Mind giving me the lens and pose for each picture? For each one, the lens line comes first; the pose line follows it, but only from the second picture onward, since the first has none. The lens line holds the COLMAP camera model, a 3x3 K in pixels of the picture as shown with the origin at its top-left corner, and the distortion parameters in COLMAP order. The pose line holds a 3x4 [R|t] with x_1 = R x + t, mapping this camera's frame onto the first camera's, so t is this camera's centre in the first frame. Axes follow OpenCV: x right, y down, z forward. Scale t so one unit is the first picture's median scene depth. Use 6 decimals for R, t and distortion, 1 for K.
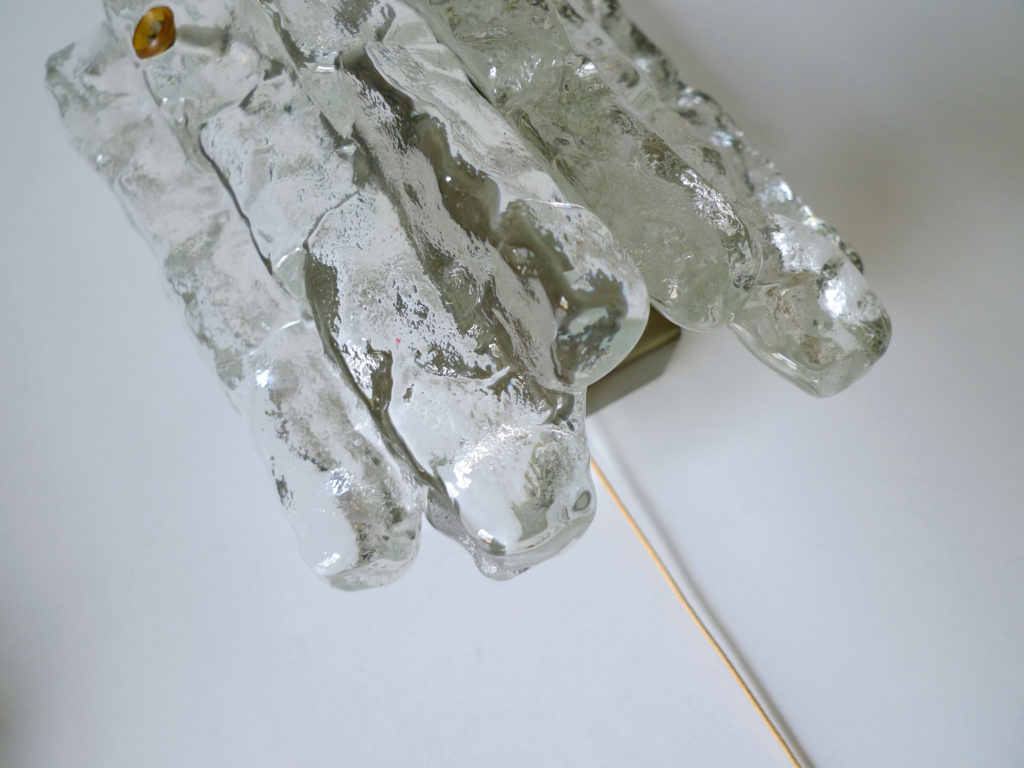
lens RADIAL K [[686.7, 0, 512.0], [0, 686.7, 384.0], [0, 0, 1]] dist [0.023168, 0.000933]
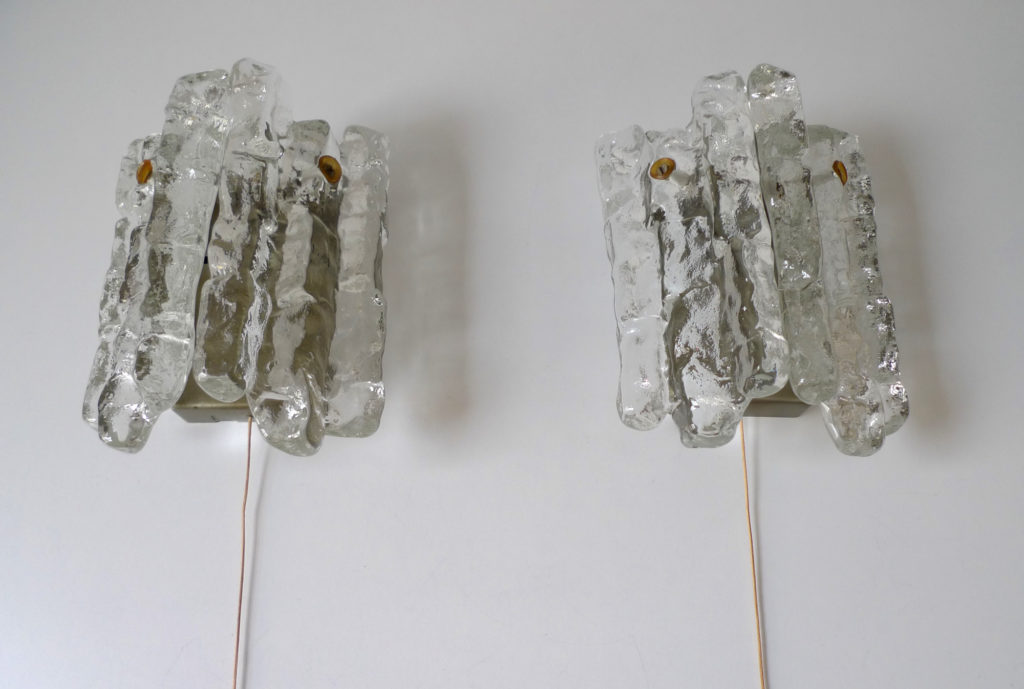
lens RADIAL K [[729.4, 0, 512.0], [0, 729.4, 344.5], [0, 0, 1]] dist [-0.002151, -0.000254]
pose [[0.825240, 0.488202, -0.283969, 0.038675], [-0.481328, 0.870976, 0.098607, -0.009271], [0.295470, 0.055308, 0.953750, -1.984327]]
